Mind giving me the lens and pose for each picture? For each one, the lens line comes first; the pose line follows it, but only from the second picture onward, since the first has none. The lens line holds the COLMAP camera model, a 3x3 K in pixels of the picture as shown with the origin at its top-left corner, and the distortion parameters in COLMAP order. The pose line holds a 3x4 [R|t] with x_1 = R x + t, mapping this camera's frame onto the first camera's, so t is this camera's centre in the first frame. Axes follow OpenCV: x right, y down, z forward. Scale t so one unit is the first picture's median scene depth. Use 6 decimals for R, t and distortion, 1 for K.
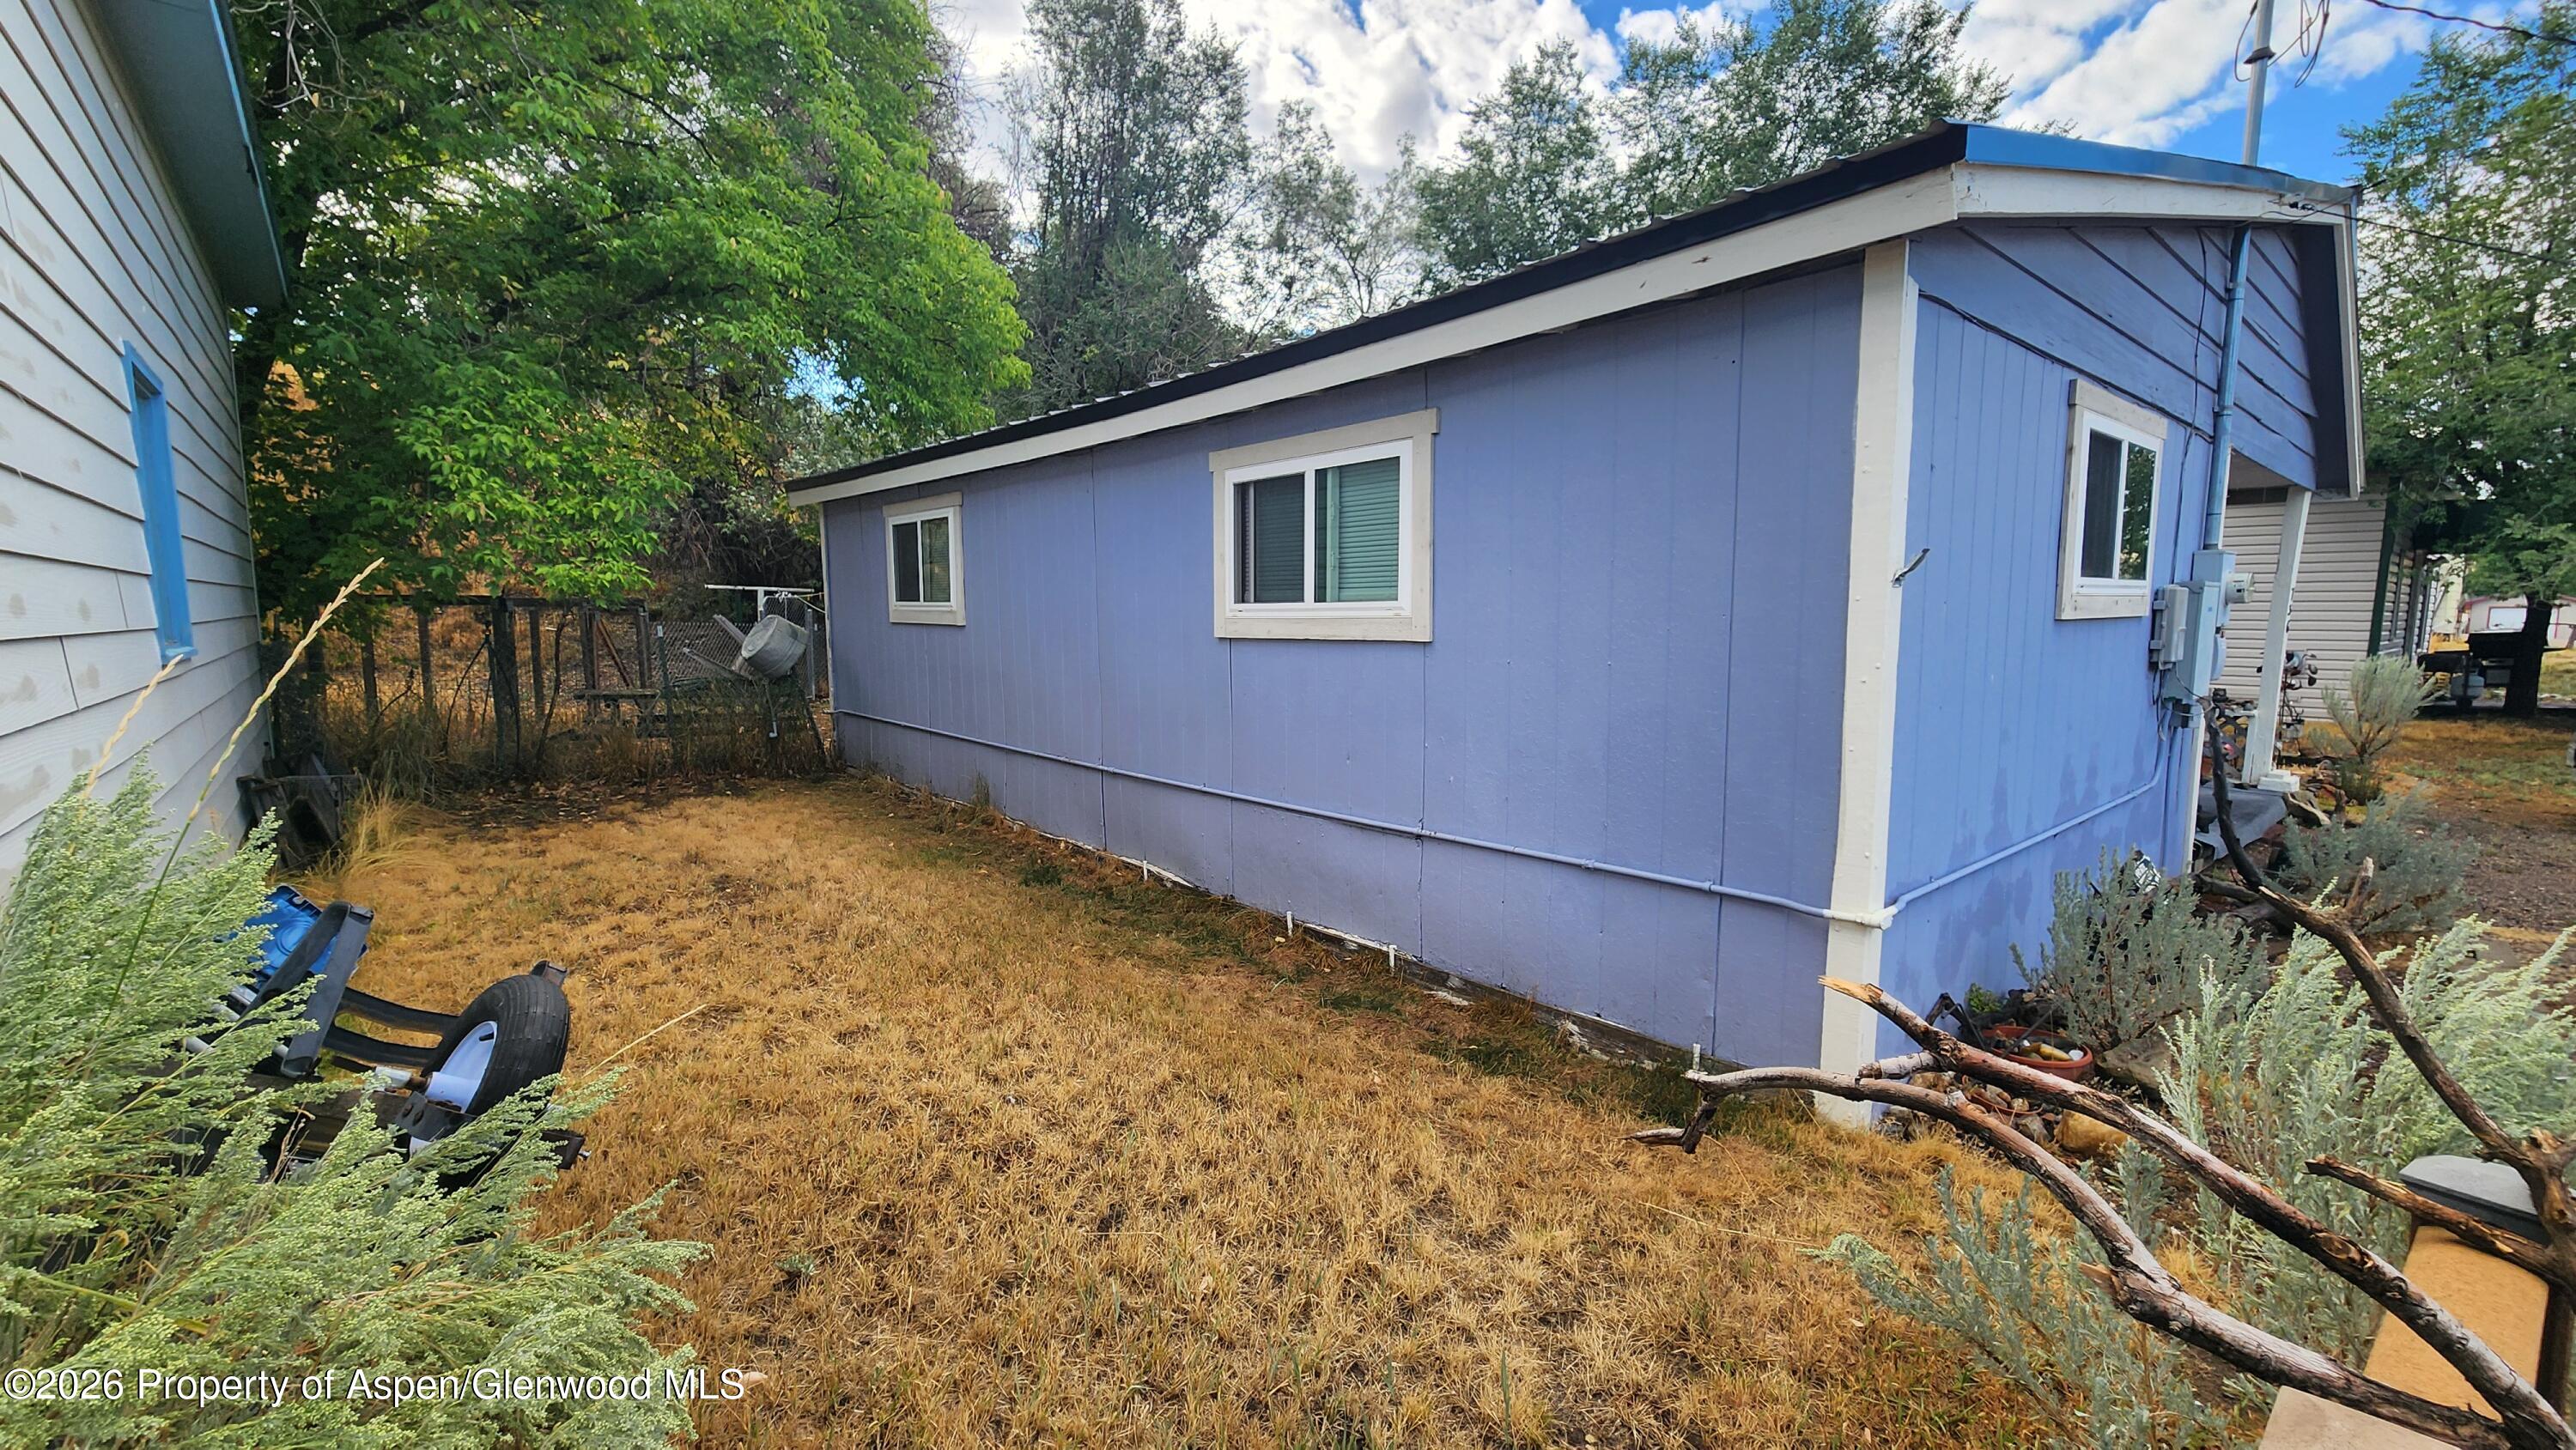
lens RADIAL K [[1064.1, 0, 1281.1], [0, 1064.1, 736.3], [0, 0, 1]] dist [0.001467, 0.000042]
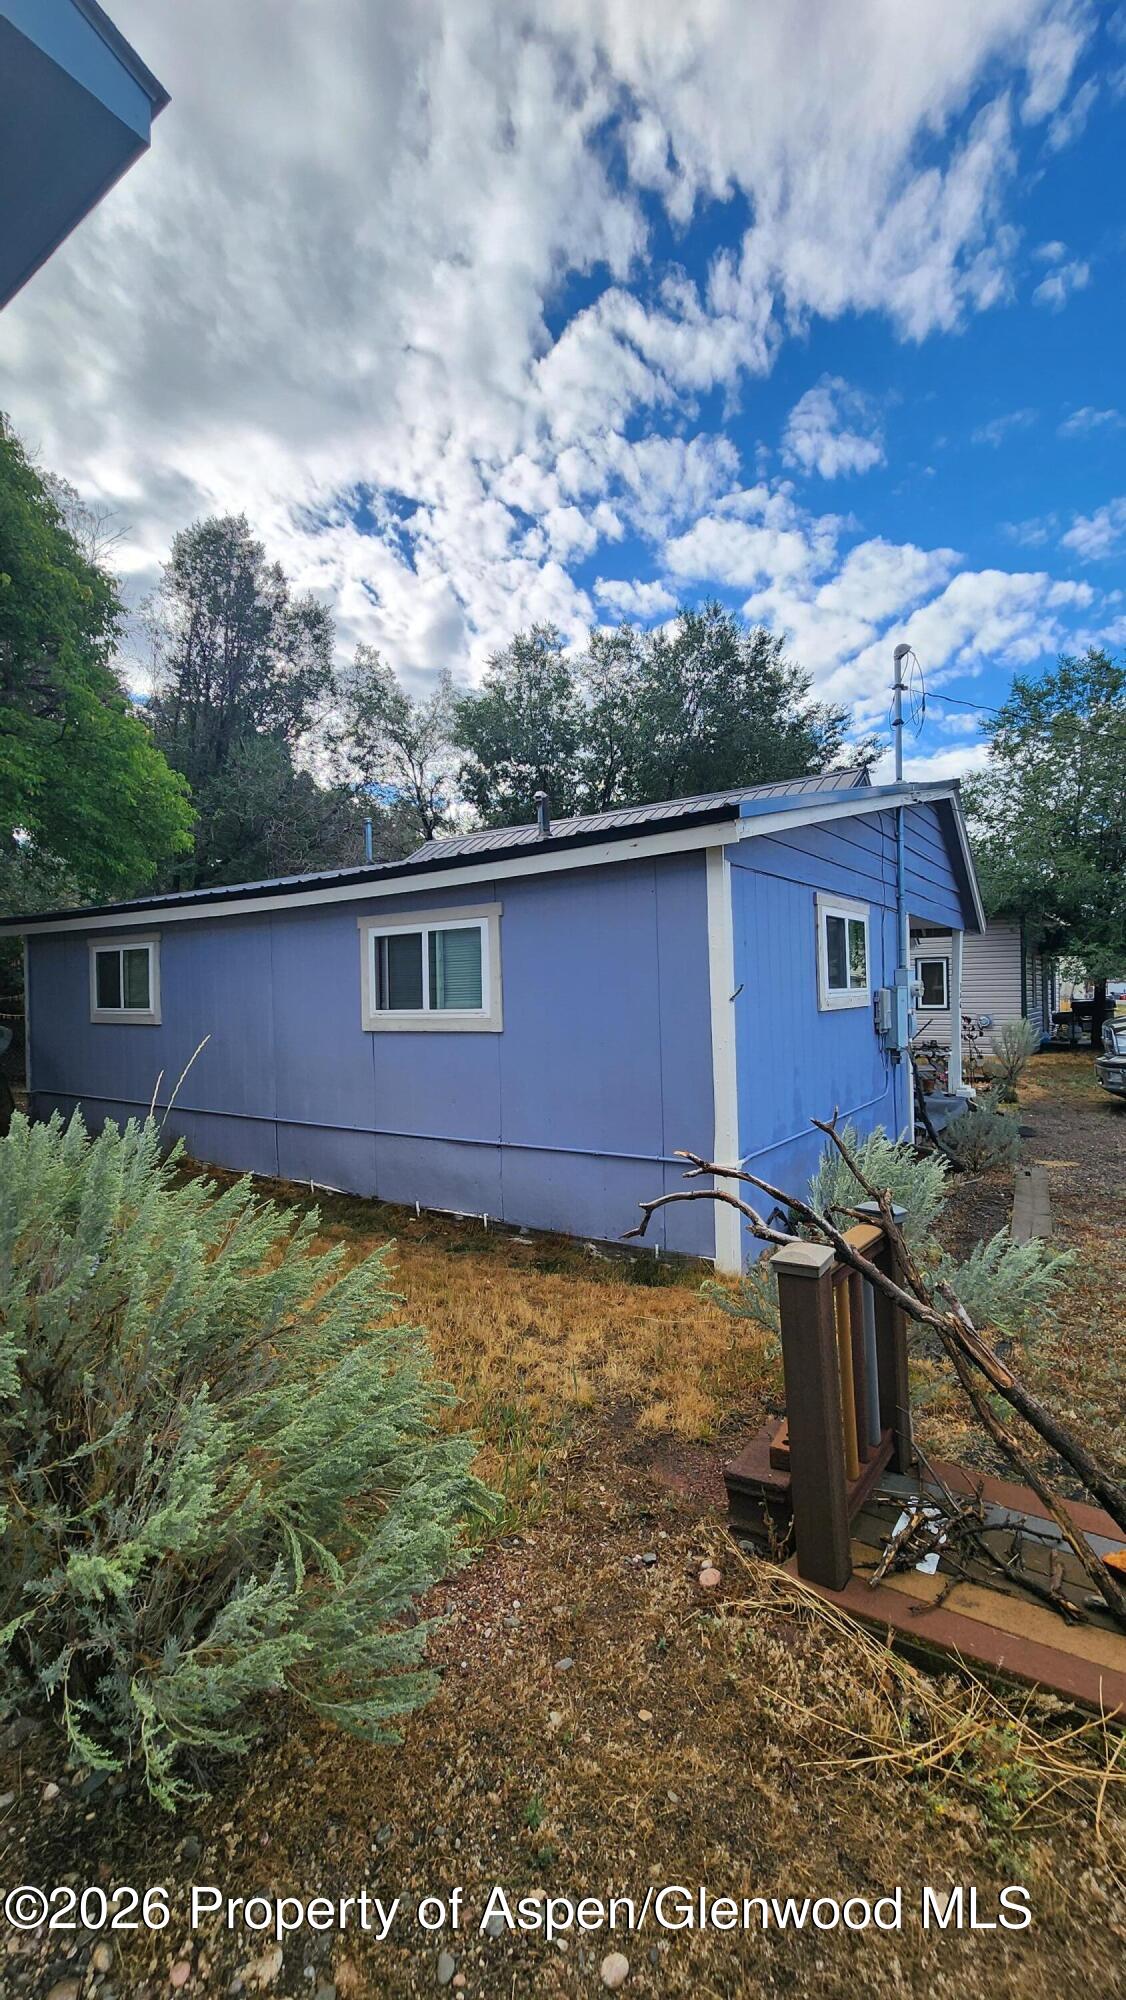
lens RADIAL K [[810.6, 0, 563.0], [0, 810.6, 1000.0], [0, 0, 1]] dist [0.001105, -0.000489]
pose [[0.967334, -0.019403, 0.252763, -0.080532], [0.047646, 0.993213, -0.106100, 0.003897], [-0.248989, 0.114677, 0.961693, -0.252813]]
